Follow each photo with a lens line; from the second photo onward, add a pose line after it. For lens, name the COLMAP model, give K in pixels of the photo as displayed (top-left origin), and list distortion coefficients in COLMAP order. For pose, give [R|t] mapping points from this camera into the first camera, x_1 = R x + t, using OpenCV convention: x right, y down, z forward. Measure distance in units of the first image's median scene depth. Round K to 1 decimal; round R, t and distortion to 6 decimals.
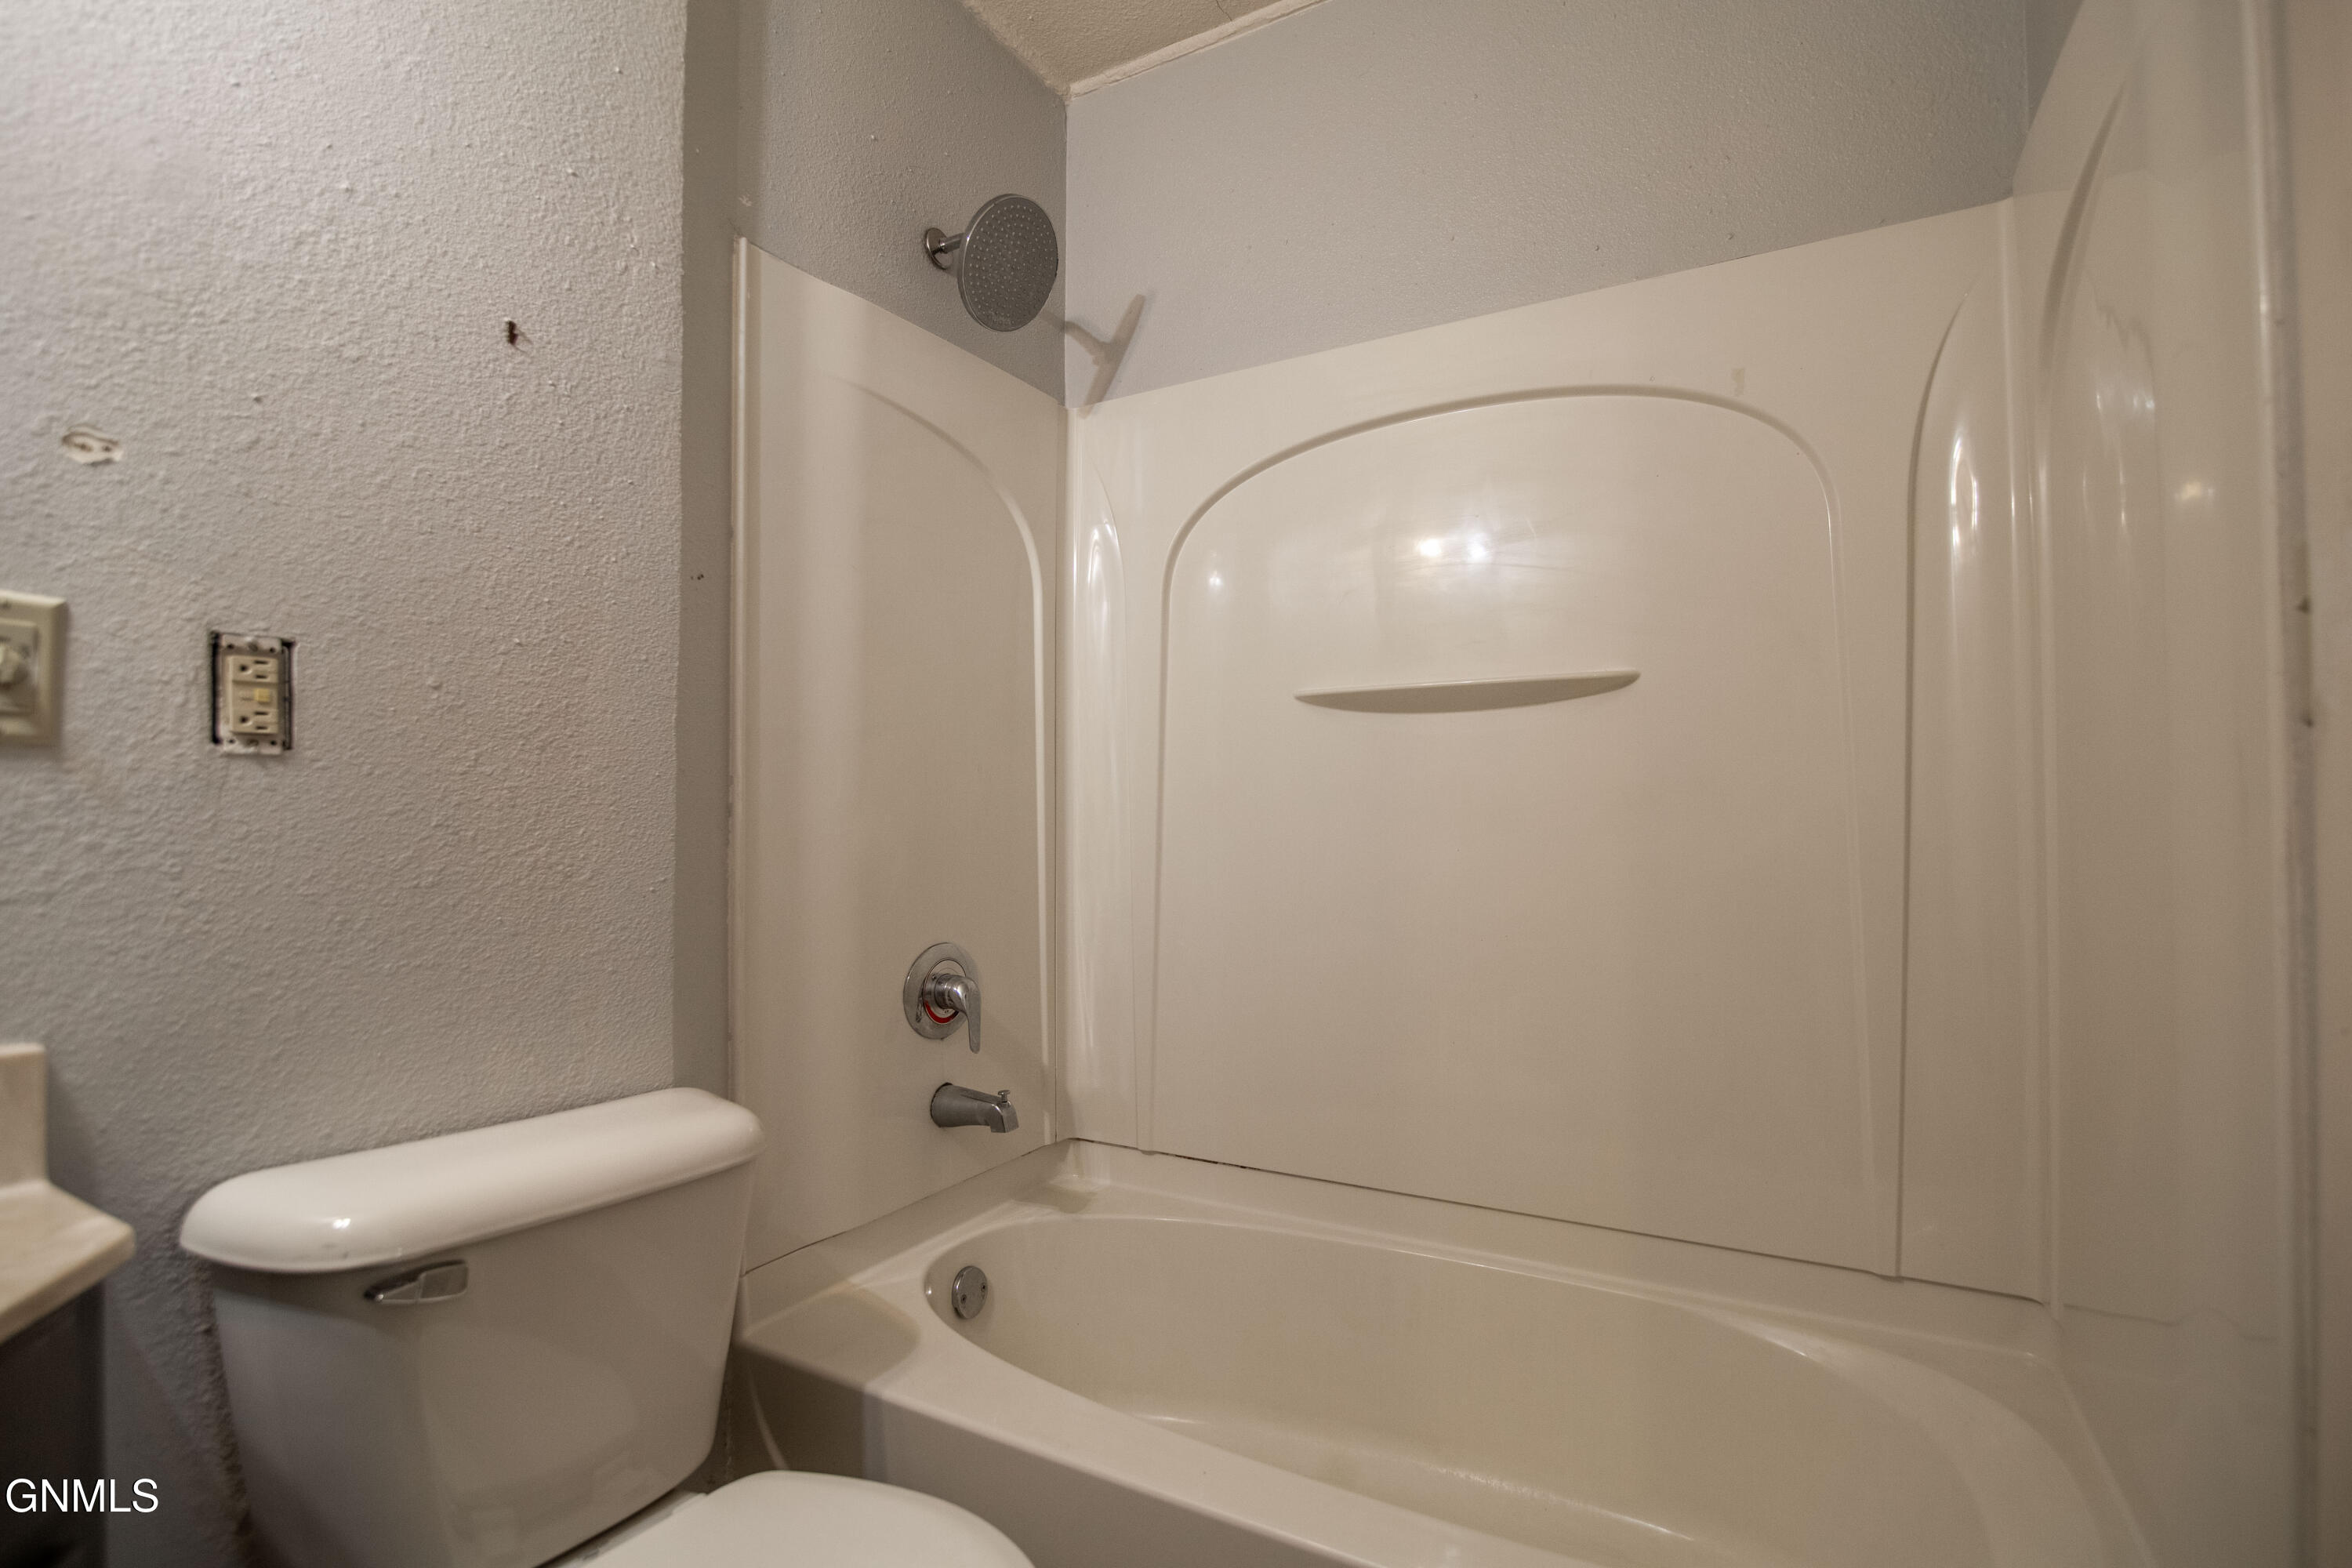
lens RADIAL K [[1124.3, 0, 1176.4], [0, 1124.3, 788.3], [0, 0, 1]] dist [-0.001934, -0.000046]
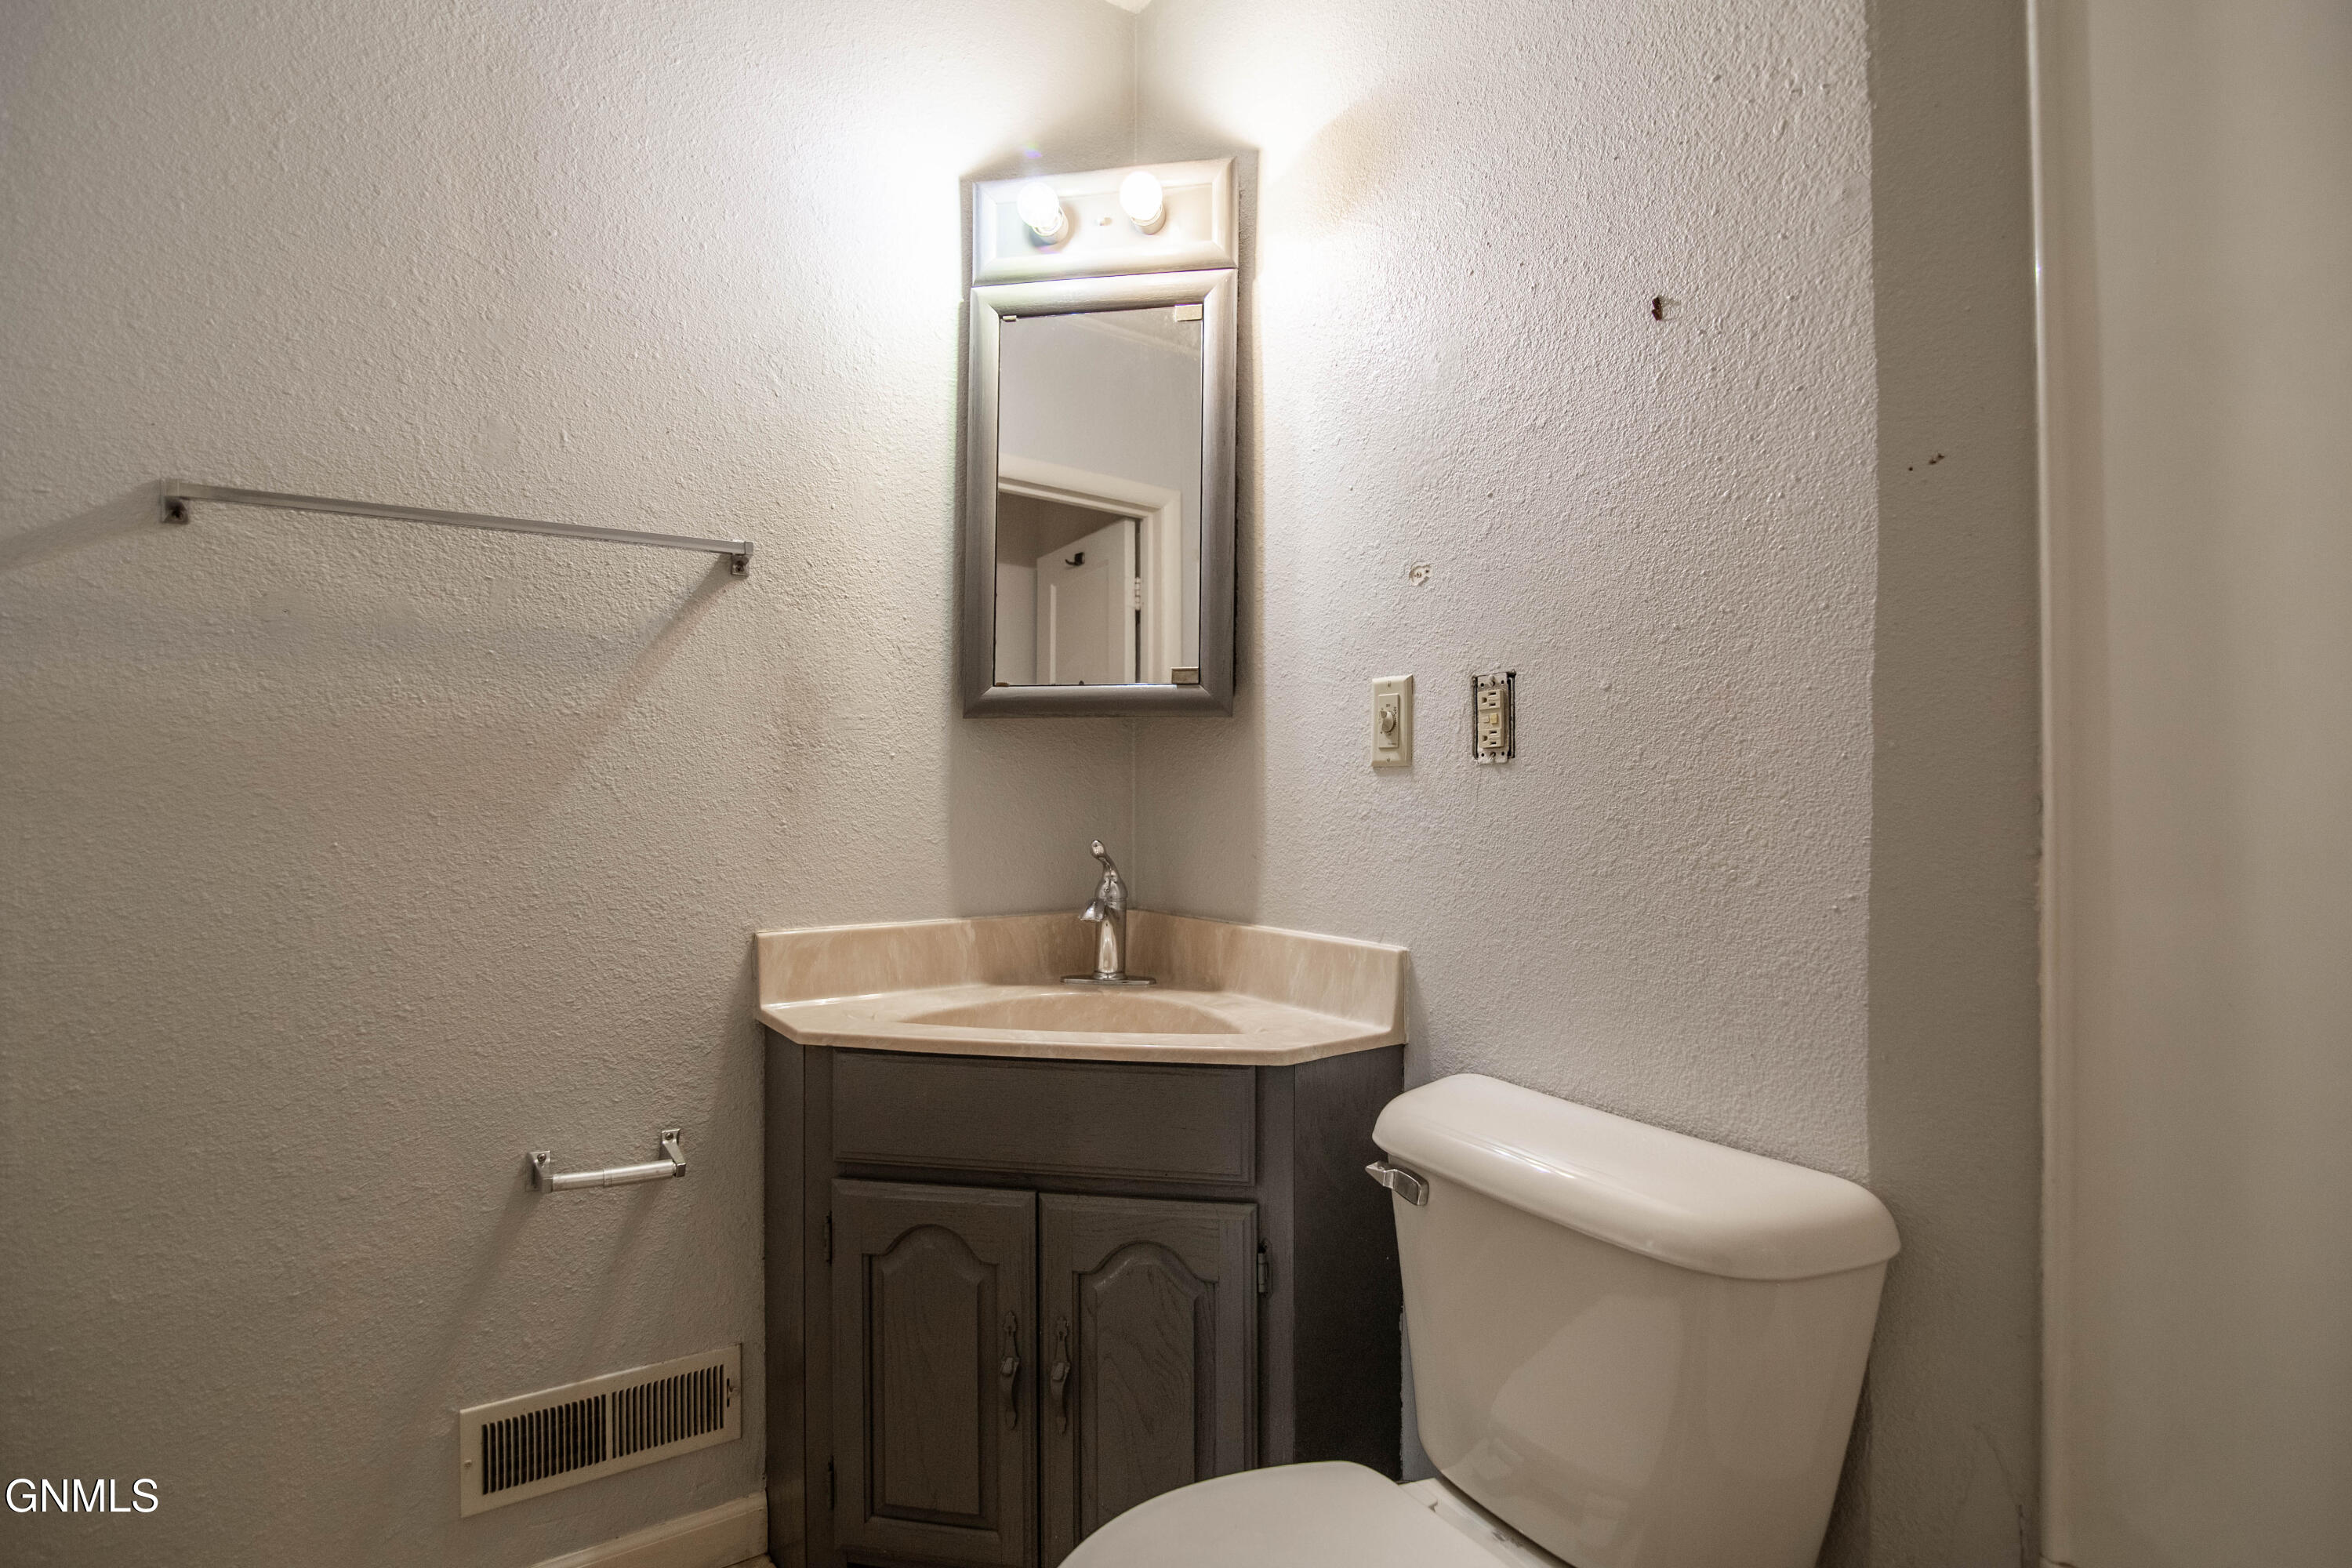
lens RADIAL K [[1124.3, 0, 1174.4], [0, 1124.3, 797.5], [0, 0, 1]] dist [-0.001934, -0.000046]
pose [[-0.422333, -0.007795, -0.906407, 0.478810], [0.019890, 0.999643, -0.017864, 0.023755], [0.906222, -0.025573, -0.422027, 1.077859]]
